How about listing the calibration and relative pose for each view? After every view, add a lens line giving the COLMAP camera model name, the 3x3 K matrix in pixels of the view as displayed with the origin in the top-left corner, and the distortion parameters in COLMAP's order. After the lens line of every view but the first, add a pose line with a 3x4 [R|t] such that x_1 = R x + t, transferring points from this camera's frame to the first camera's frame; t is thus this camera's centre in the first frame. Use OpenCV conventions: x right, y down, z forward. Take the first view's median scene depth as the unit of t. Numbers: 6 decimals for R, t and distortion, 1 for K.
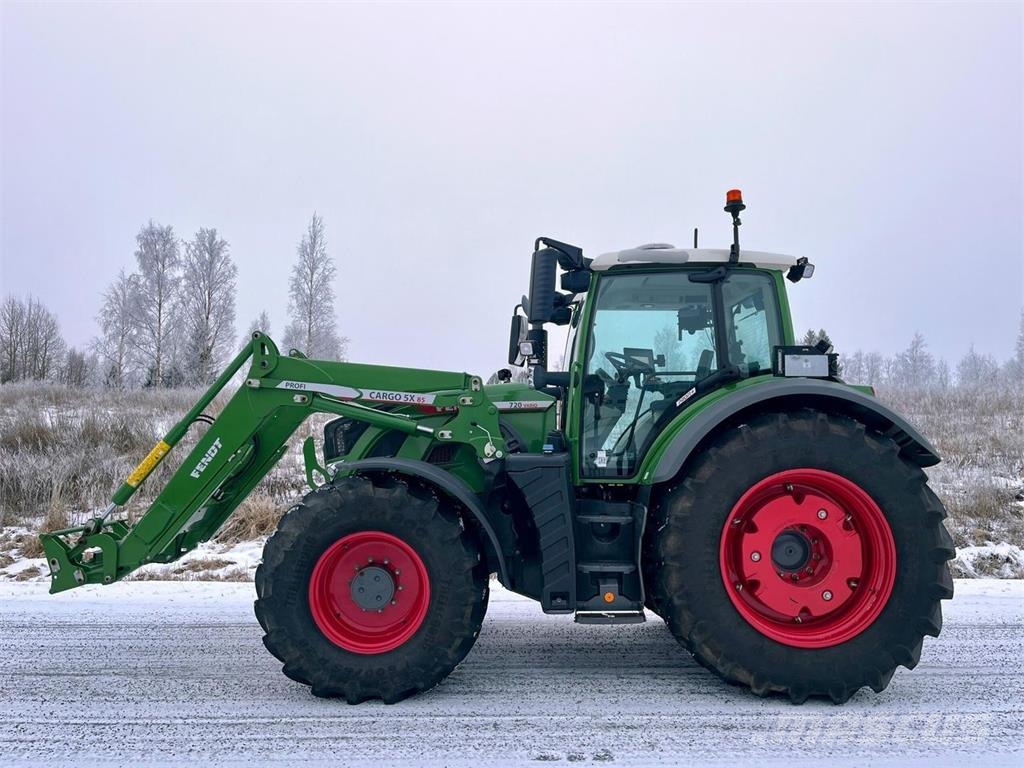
lens RADIAL K [[805.7, 0, 513.5], [0, 805.7, 389.1], [0, 0, 1]] dist [0.059560, -0.070342]
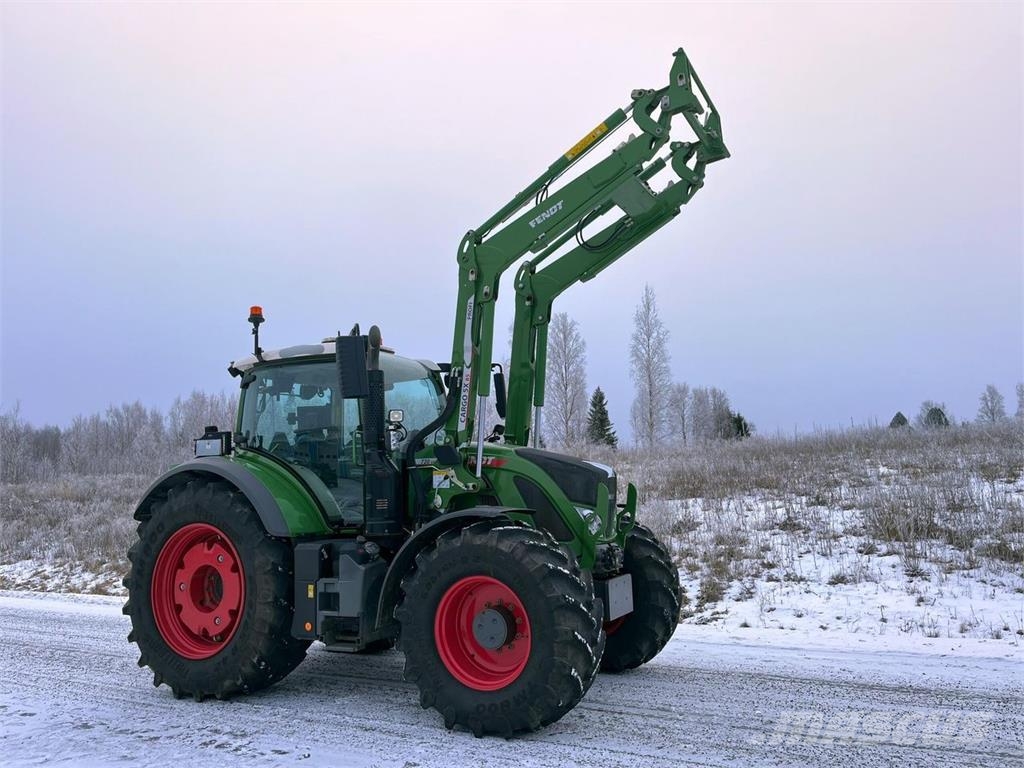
lens RADIAL K [[769.5, 0, 513.6], [0, 769.5, 394.6], [0, 0, 1]] dist [0.075658, -0.098775]
pose [[0.863514, -0.095155, -0.495267, 0.874751], [0.065009, 0.994848, -0.077794, 0.016119], [0.500118, 0.034980, 0.865250, 0.062003]]
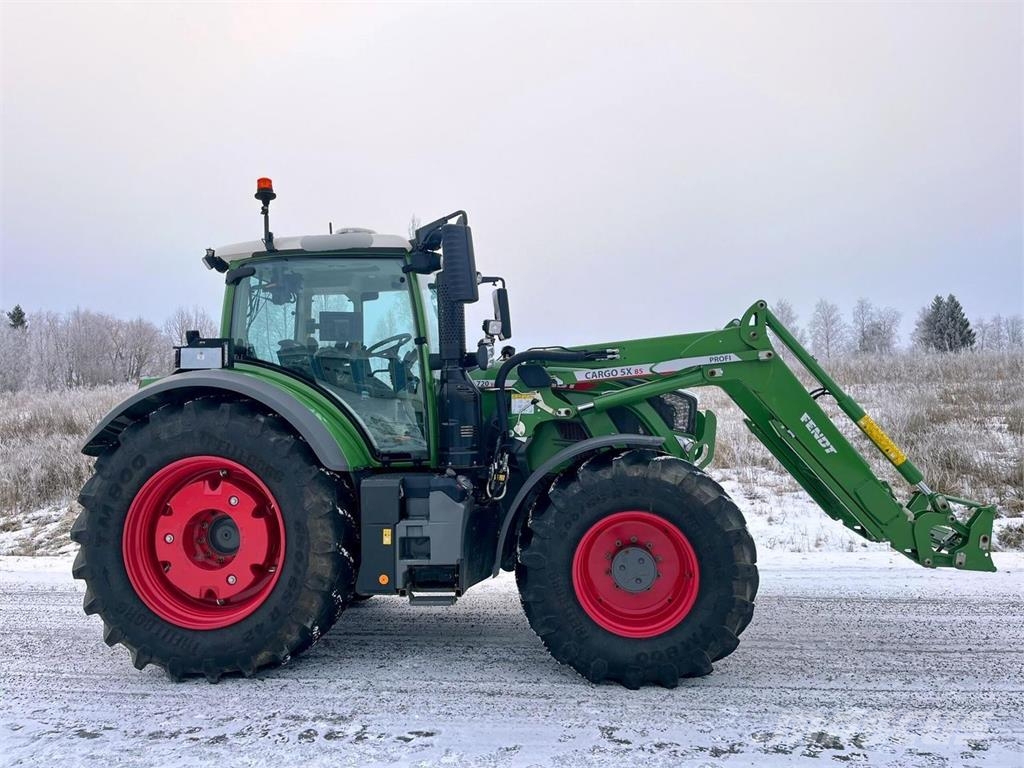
lens RADIAL K [[768.6, 0, 505.7], [0, 768.6, 381.8], [0, 0, 1]] dist [0.058756, -0.070032]
pose [[0.984194, -0.039821, -0.172557, 0.377173], [0.041734, 0.999101, 0.007472, 0.009347], [0.172105, -0.014555, 0.984971, 0.027876]]
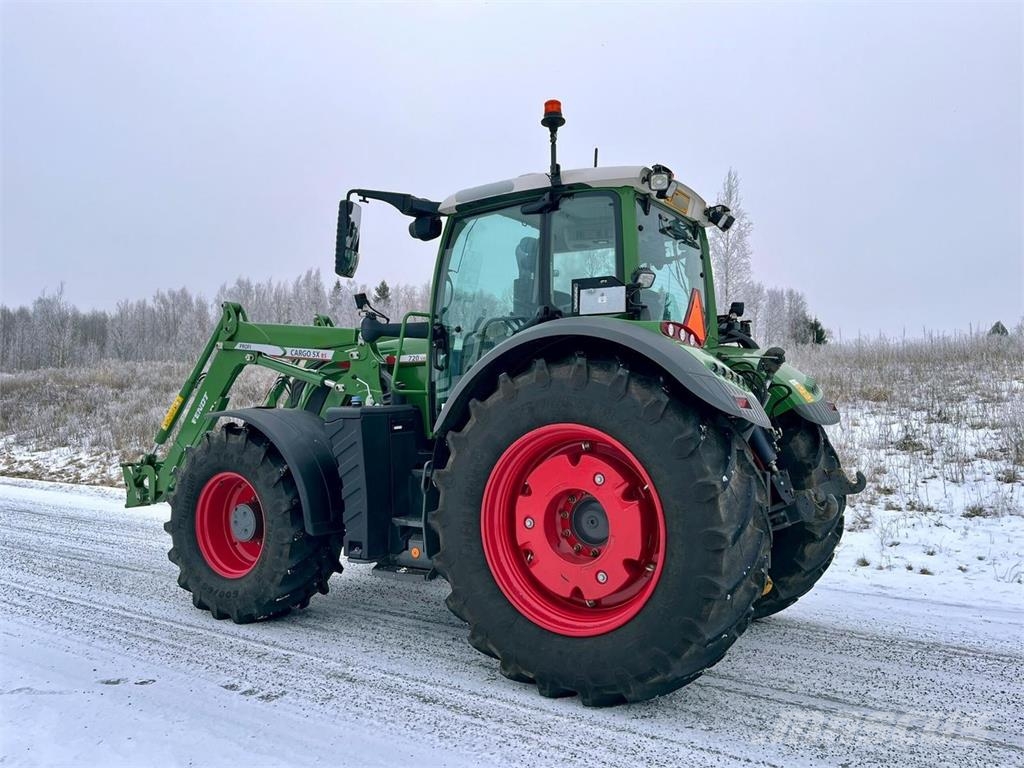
lens RADIAL K [[808.0, 0, 512.8], [0, 808.0, 378.6], [0, 0, 1]] dist [0.055820, -0.061840]
pose [[0.829522, -0.013306, -0.558316, 0.698689], [0.032939, 0.999141, 0.025128, 0.025178], [0.557502, -0.039234, 0.829248, 0.244519]]
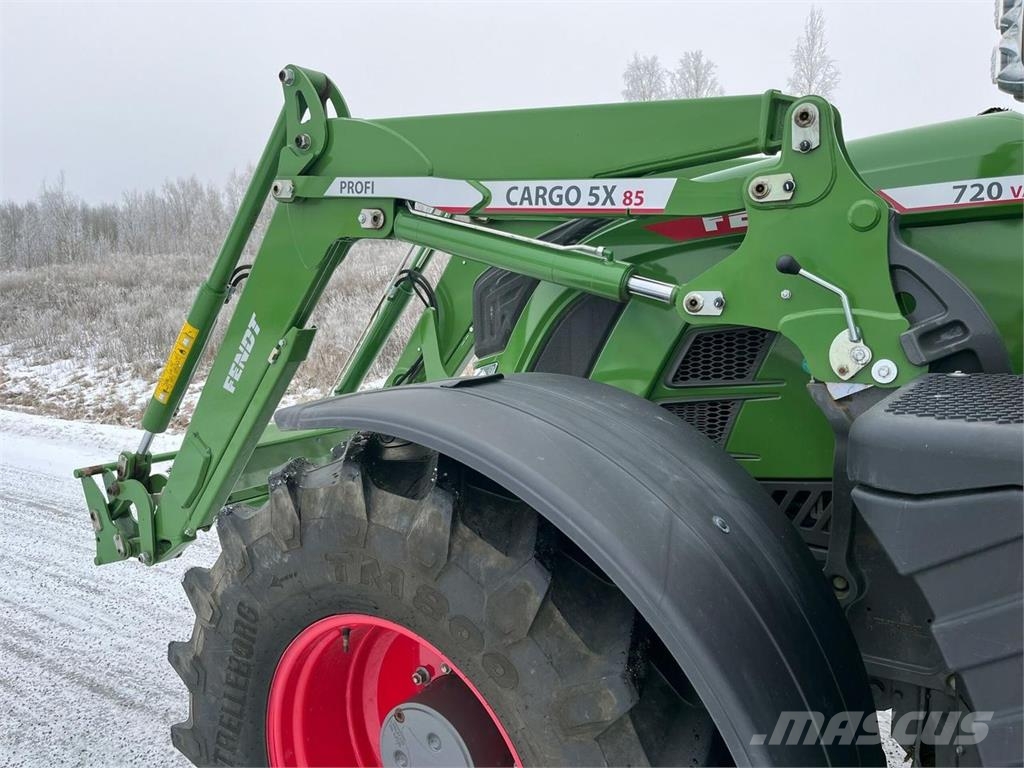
lens RADIAL K [[805.7, 0, 513.5], [0, 805.7, 389.1], [0, 0, 1]] dist [0.059560, -0.070342]
pose [[0.817213, 0.053178, -0.573877, 0.040039], [0.059100, 0.982753, 0.175226, 0.029374], [0.573298, -0.177113, 0.799975, 0.694101]]
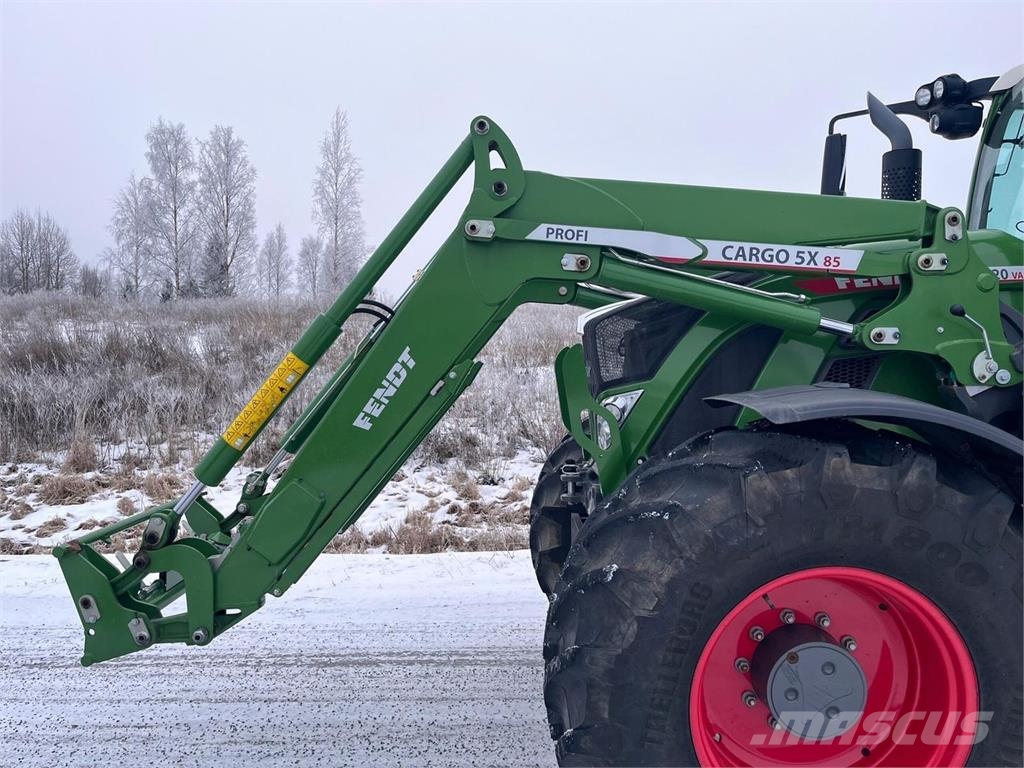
lens RADIAL K [[806.0, 0, 508.4], [0, 806.0, 391.4], [0, 0, 1]] dist [0.057864, -0.062135]
pose [[0.999707, -0.007980, -0.022832, -0.292703], [0.010393, 0.994137, 0.107627, 0.035593], [0.021839, -0.107833, 0.993929, 0.522720]]
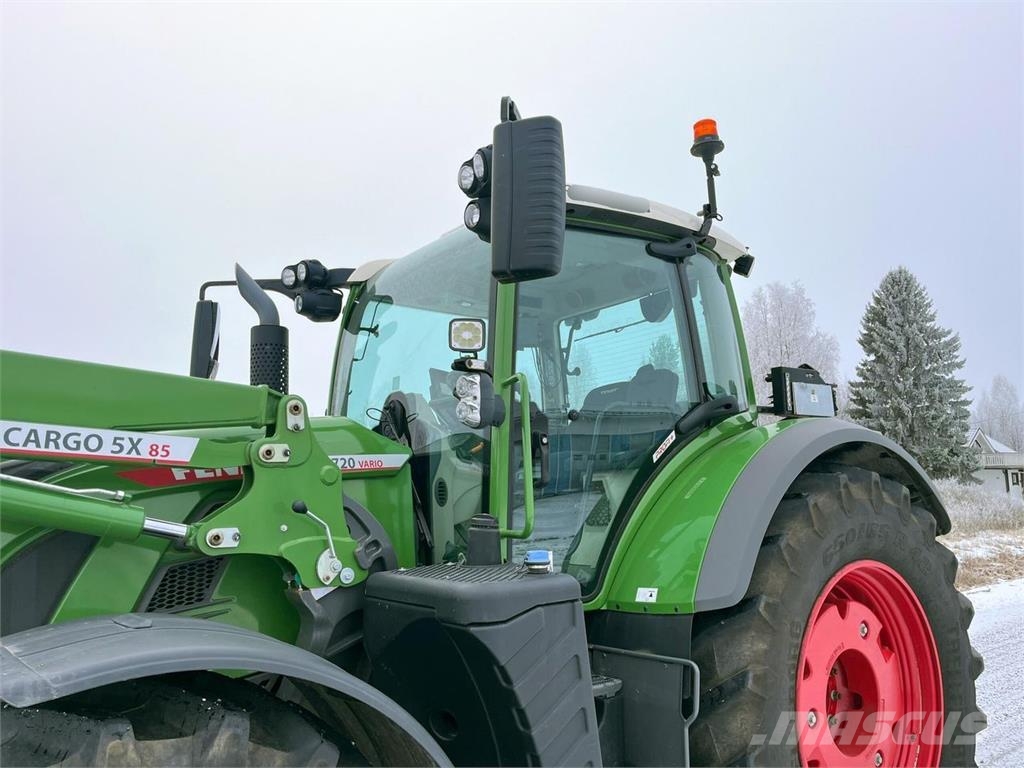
lens RADIAL K [[806.0, 0, 508.4], [0, 806.0, 391.4], [0, 0, 1]] dist [0.057864, -0.062135]
pose [[0.791632, 0.048926, 0.609036, -0.221636], [-0.003908, 0.997174, -0.075027, 0.013683], [-0.610985, 0.057014, 0.789586, 0.591326]]
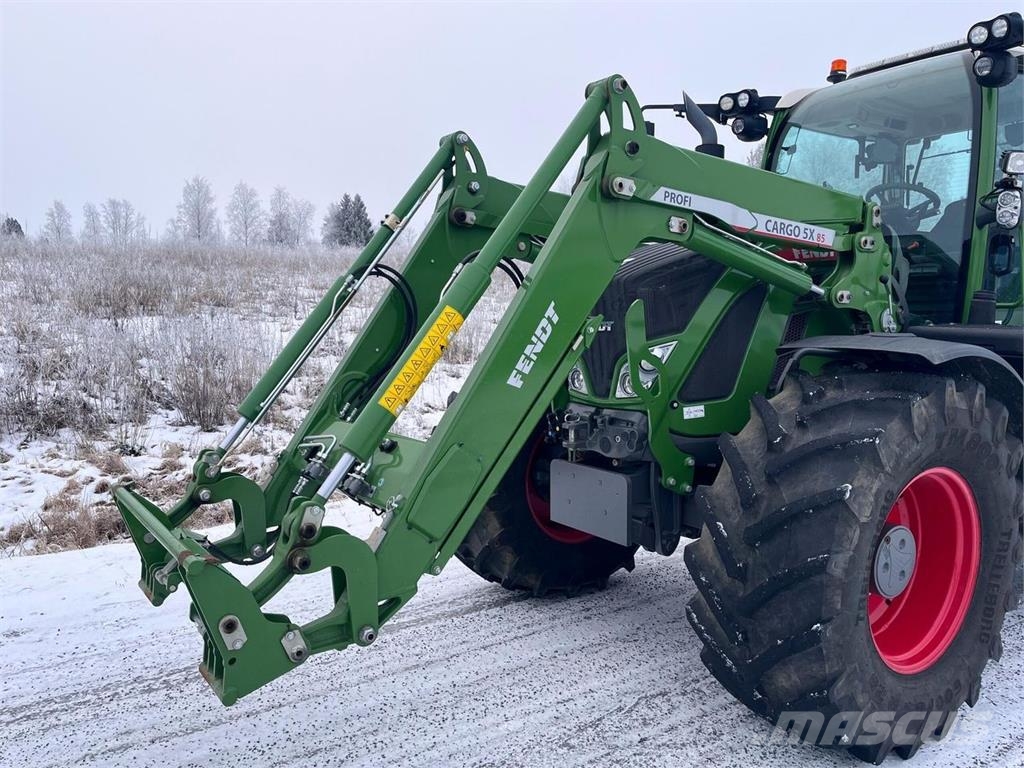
lens RADIAL K [[803.5, 0, 510.0], [0, 803.5, 396.9], [0, 0, 1]] dist [0.060083, -0.070464]
pose [[0.833353, -0.062367, 0.549211, -0.643320], [-0.035381, 0.985558, 0.165604, 0.038203], [-0.551607, -0.157438, 0.819111, 0.620493]]
